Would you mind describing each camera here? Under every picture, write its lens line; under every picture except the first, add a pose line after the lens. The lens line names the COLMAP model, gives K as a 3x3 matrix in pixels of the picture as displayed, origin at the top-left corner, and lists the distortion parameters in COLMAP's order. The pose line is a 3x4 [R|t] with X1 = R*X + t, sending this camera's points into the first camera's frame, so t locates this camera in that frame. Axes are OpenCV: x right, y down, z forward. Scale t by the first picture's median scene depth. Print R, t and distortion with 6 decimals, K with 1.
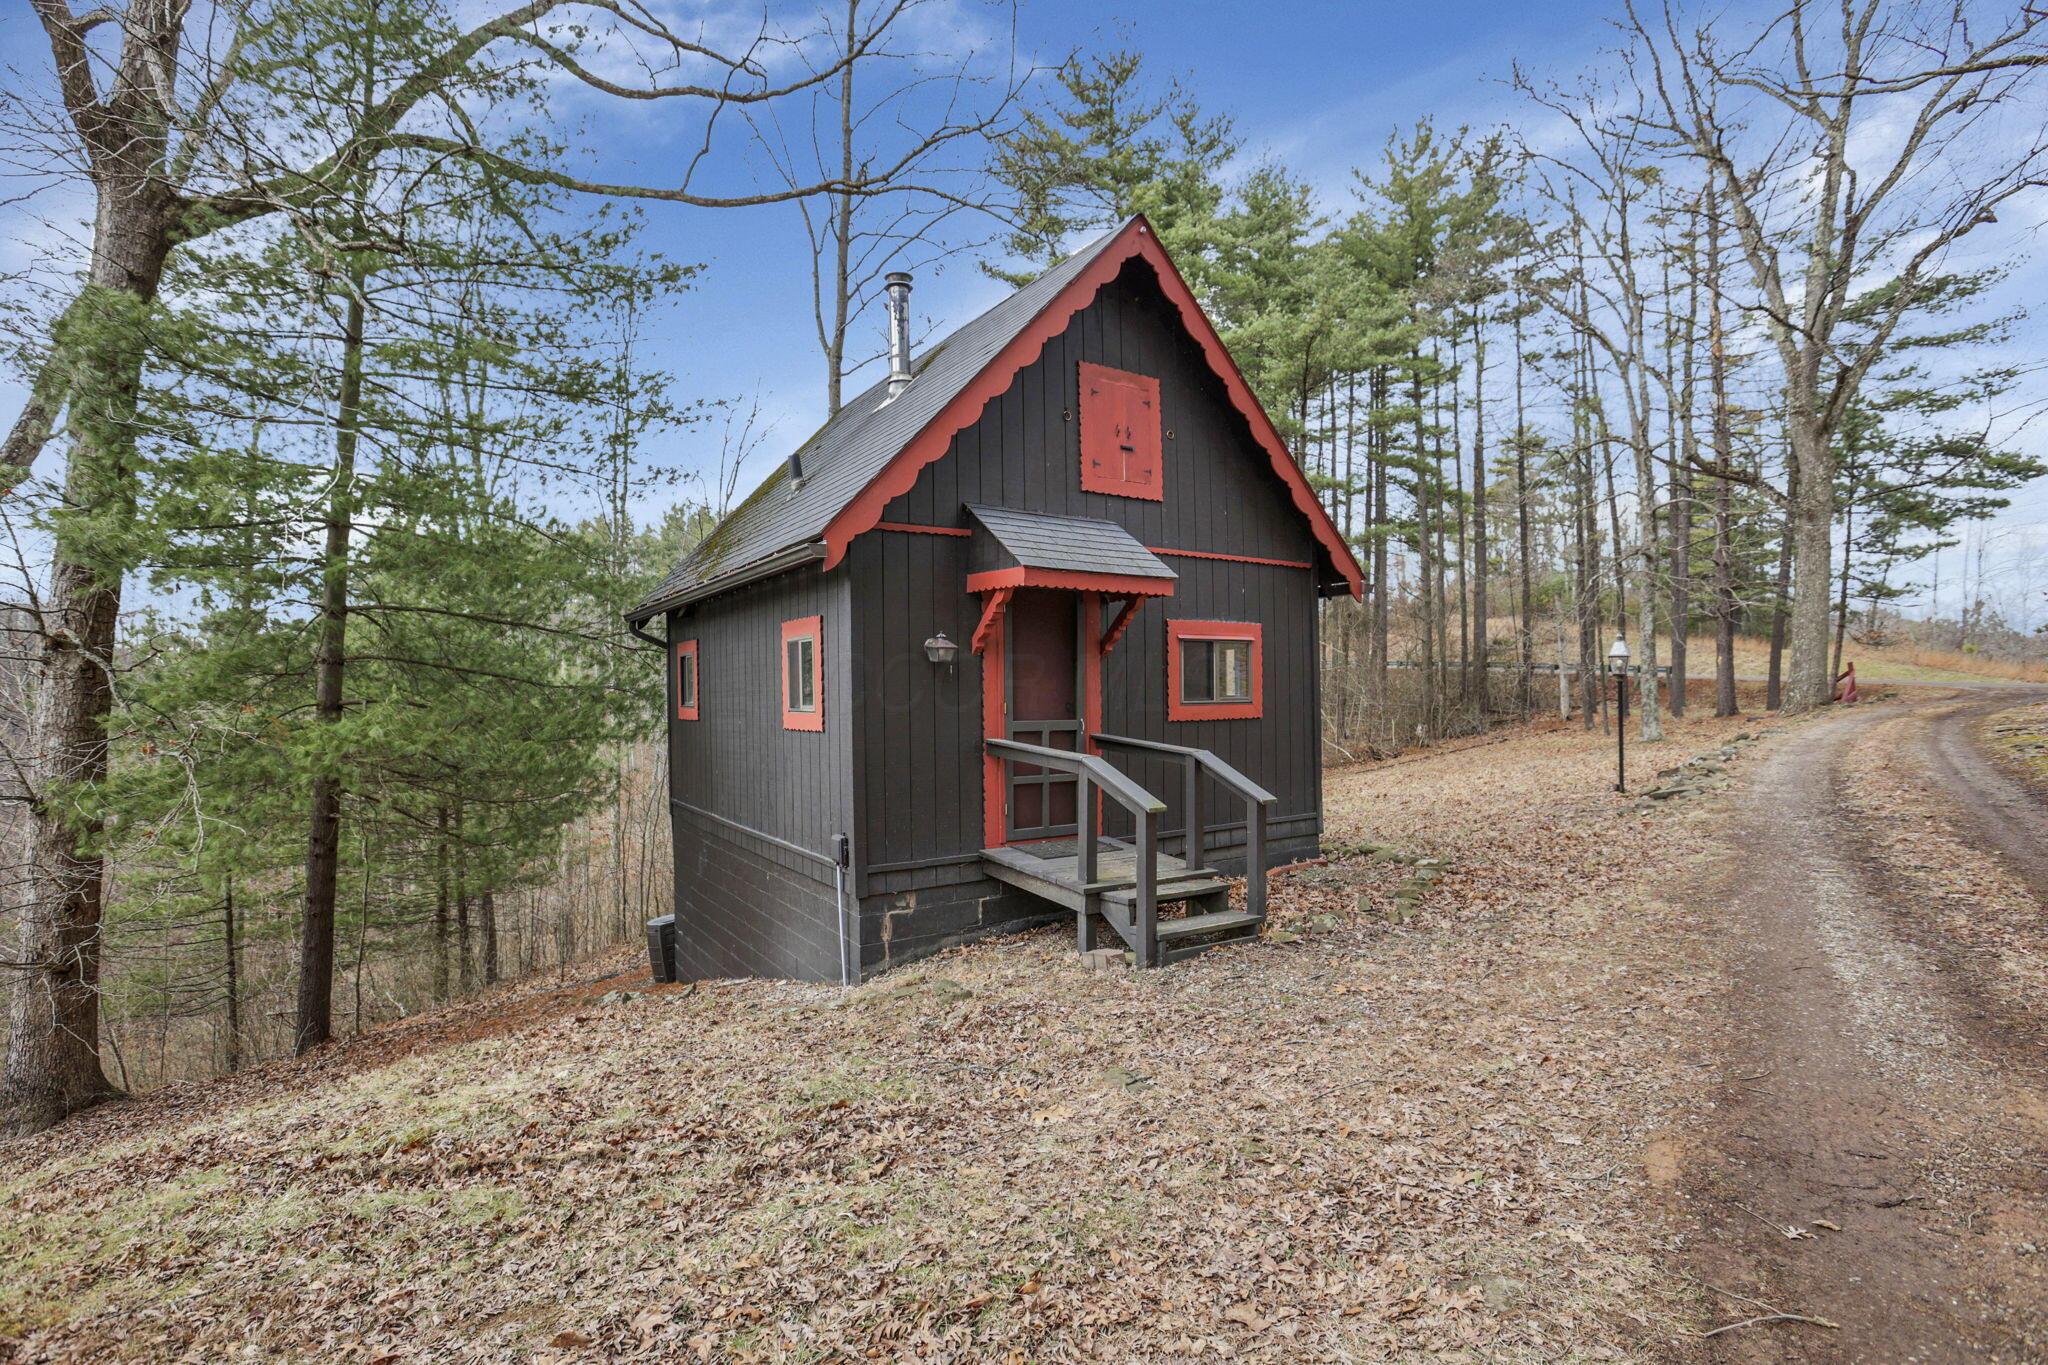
lens RADIAL K [[961.5, 0, 987.3], [0, 961.5, 673.8], [0, 0, 1]] dist [-0.013663, 0.000536]
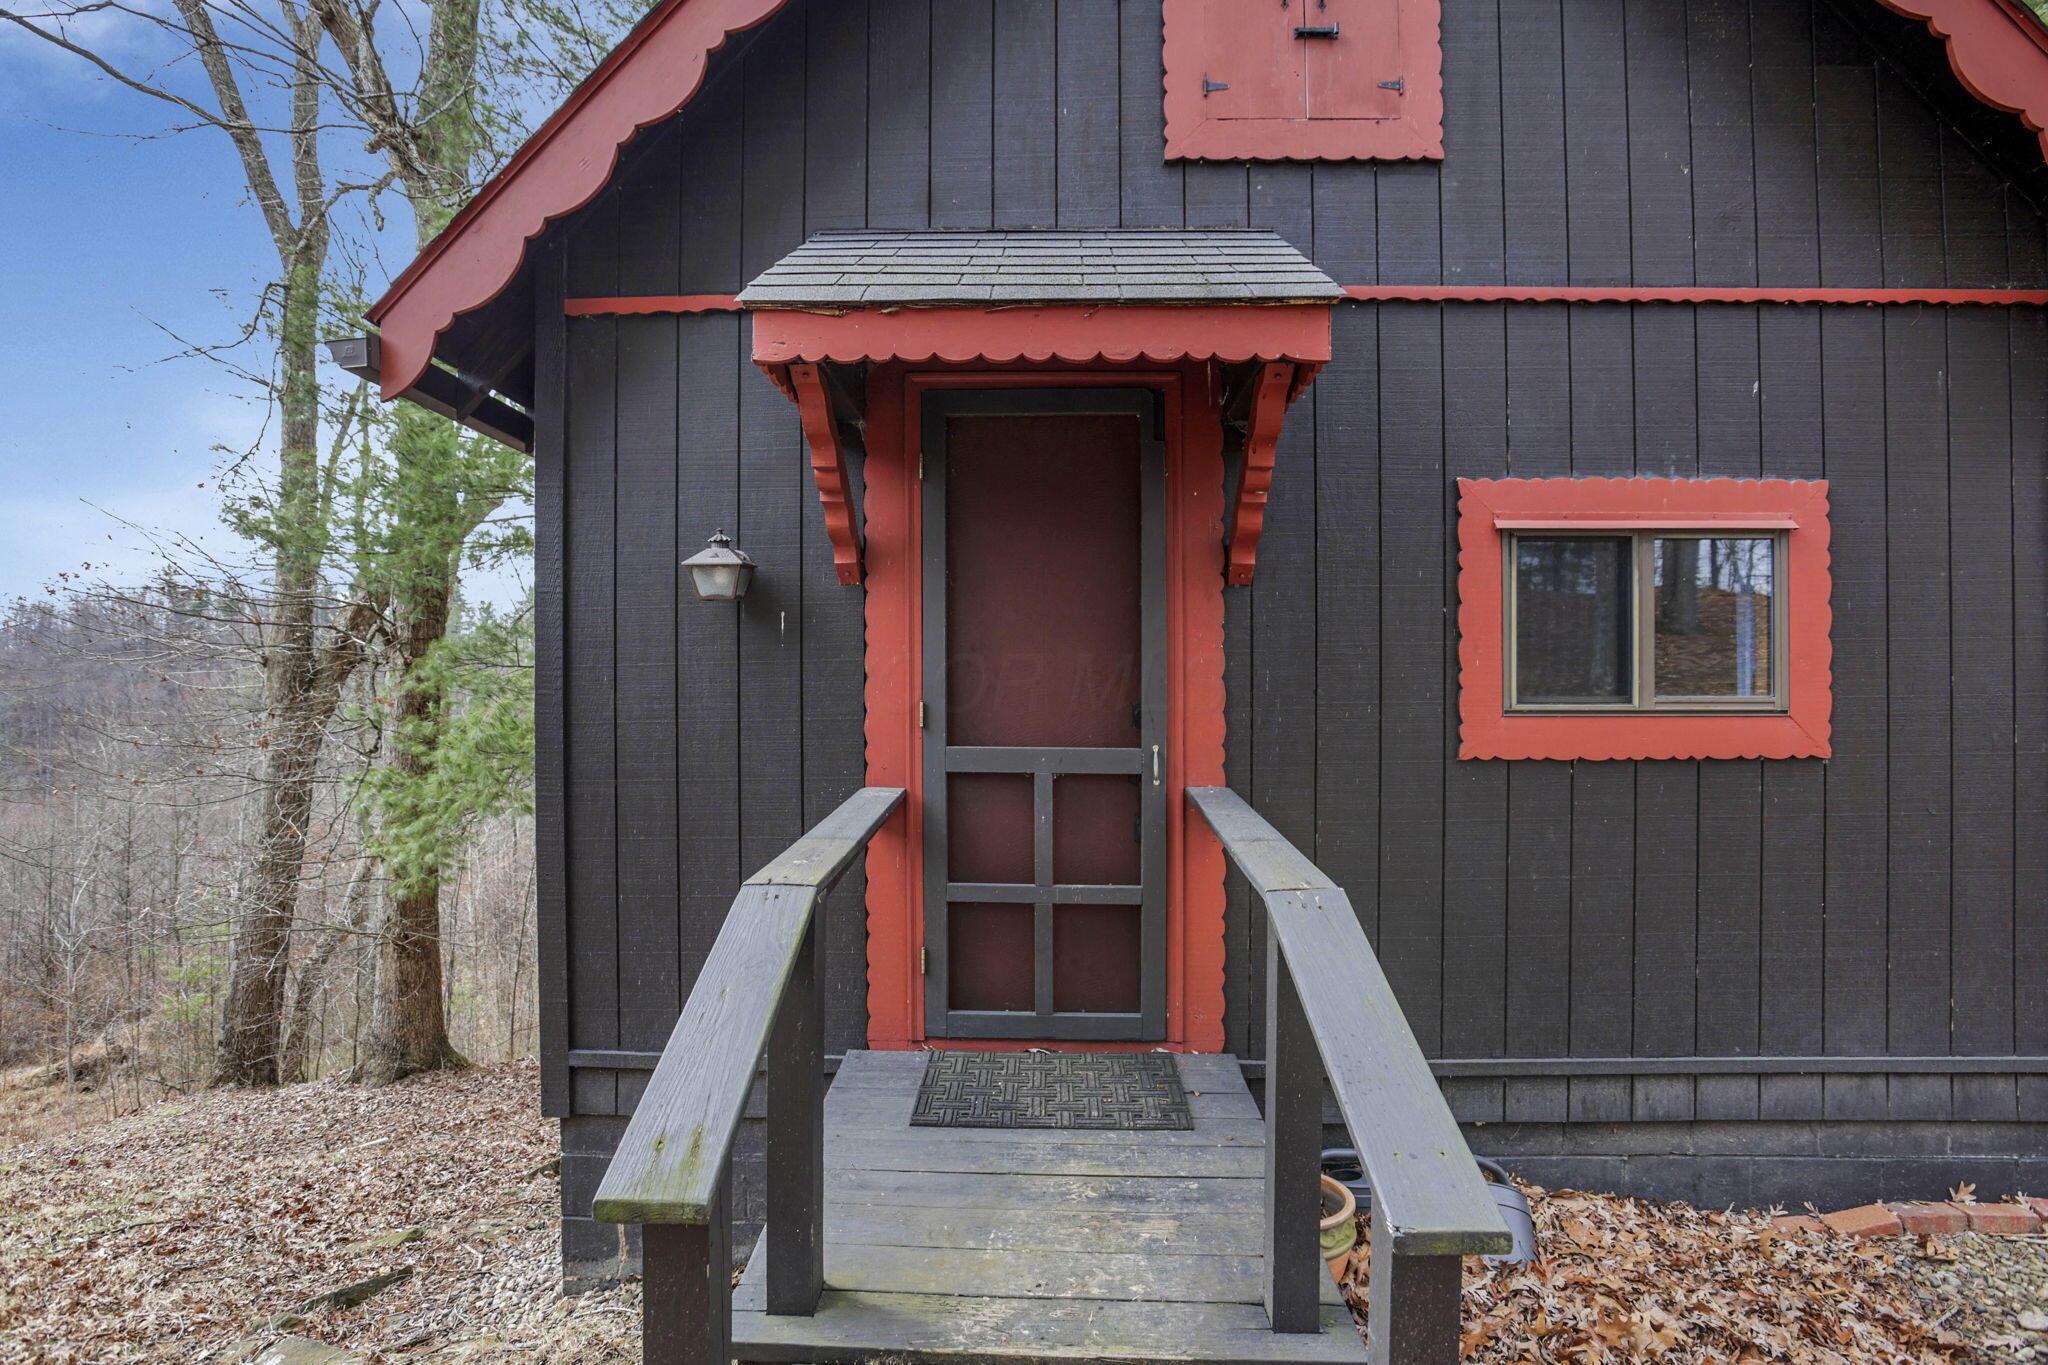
lens RADIAL K [[904.4, 0, 1030.8], [0, 904.4, 685.4], [0, 0, 1]] dist [0.002417, 0.000772]
pose [[0.847061, 0.002053, -0.531491, 0.230867], [0.001038, 0.999984, 0.005517, 0.019050], [0.531494, -0.005225, 0.847046, 0.611834]]
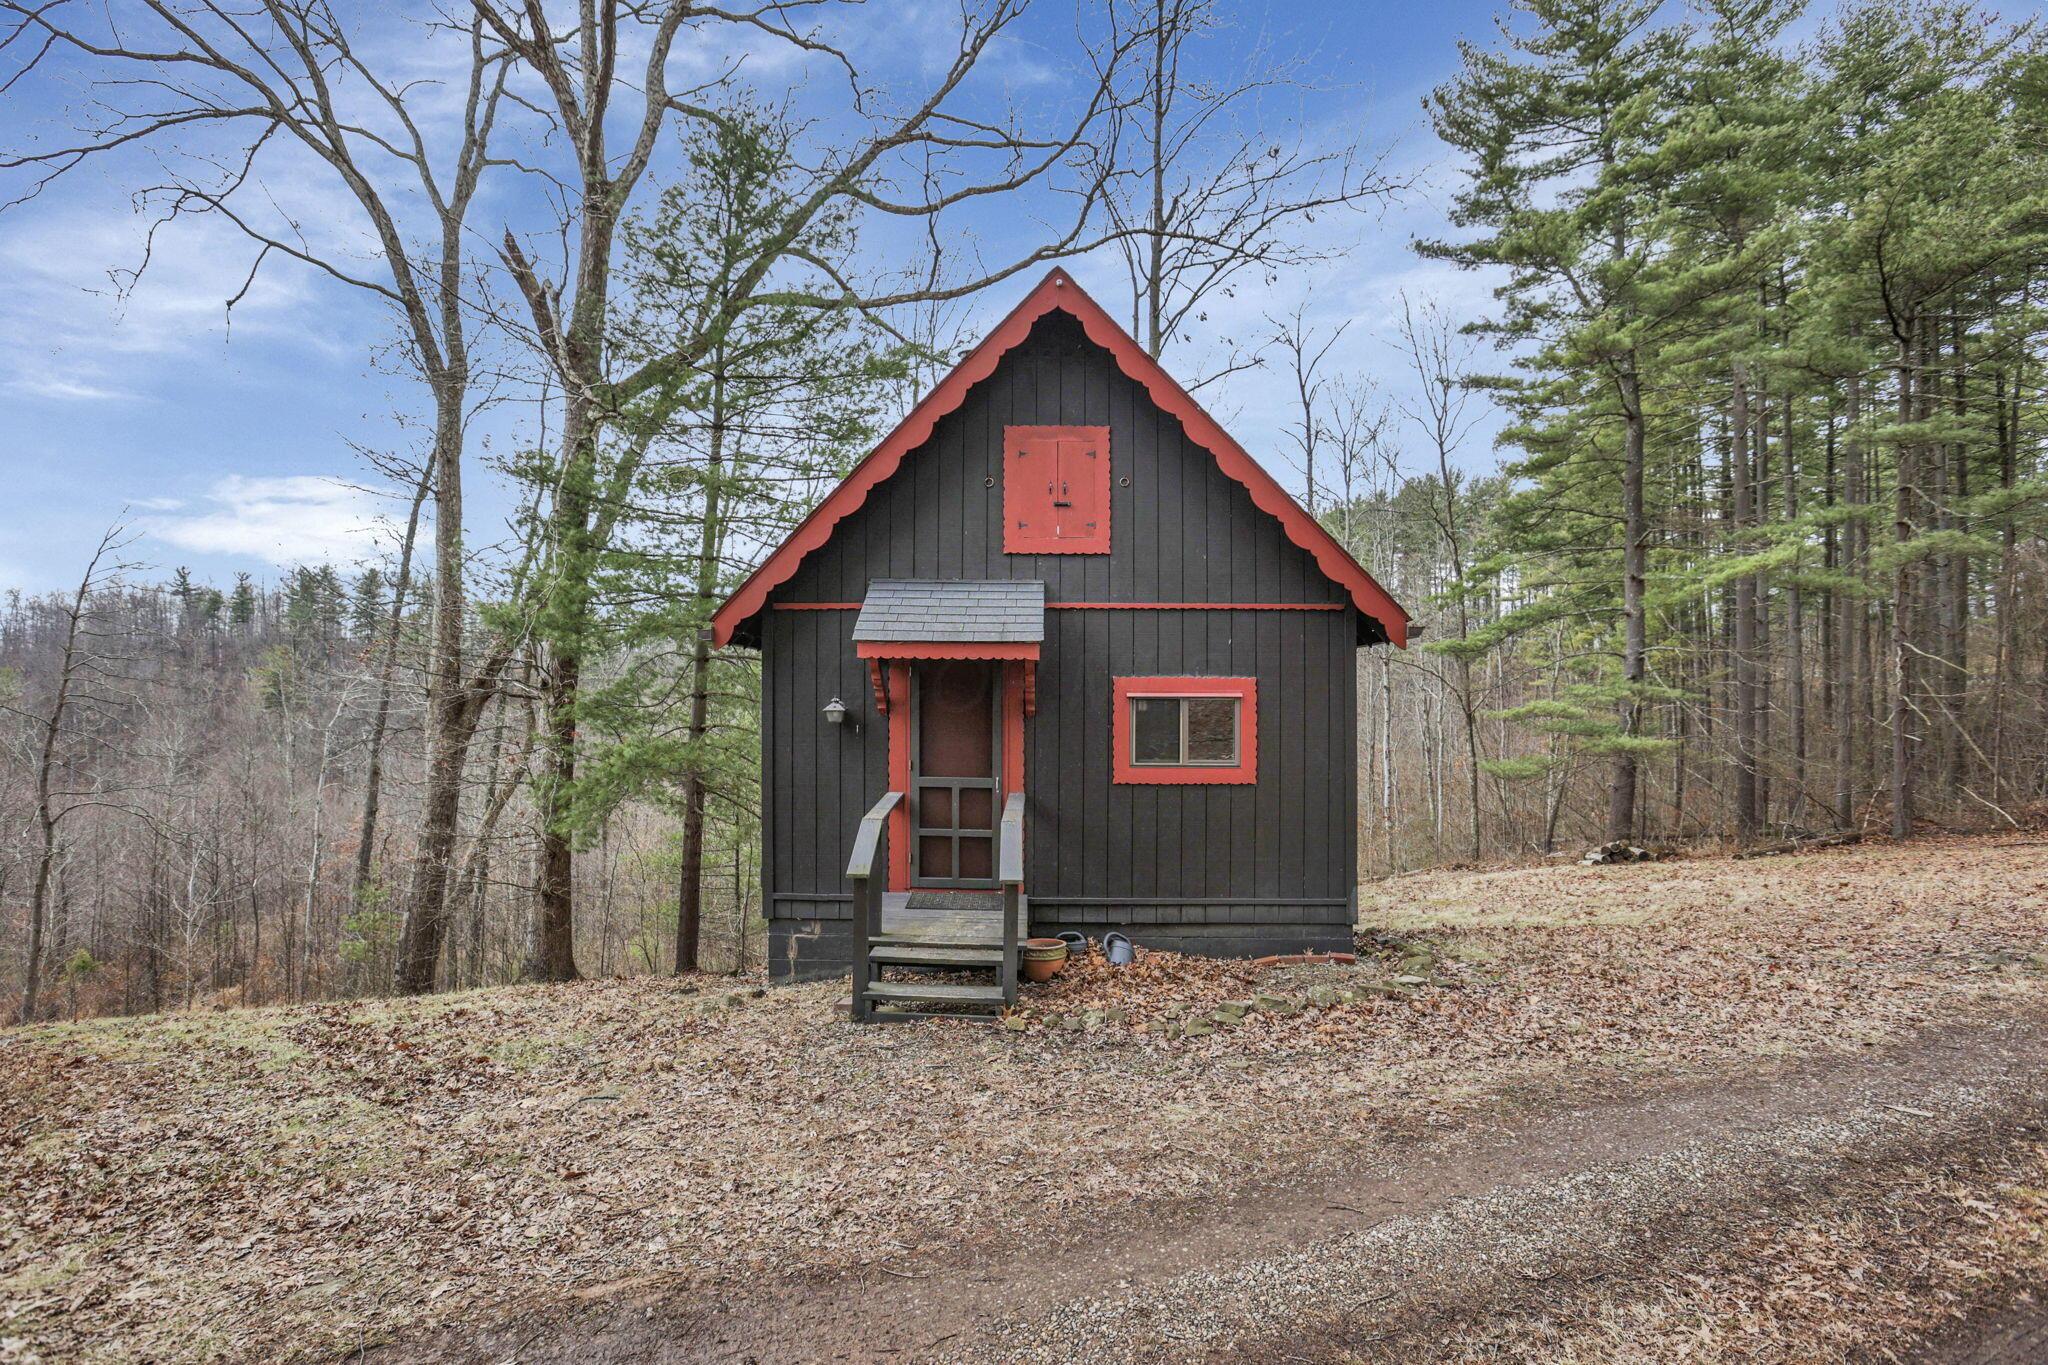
lens RADIAL K [[935.9, 0, 982.0], [0, 935.9, 688.6], [0, 0, 1]] dist [-0.014730, 0.000264]
pose [[0.825630, 0.008087, -0.564154, 0.596129], [-0.003464, 0.999951, 0.009265, -0.052411], [0.564202, -0.005695, 0.825617, 0.154153]]
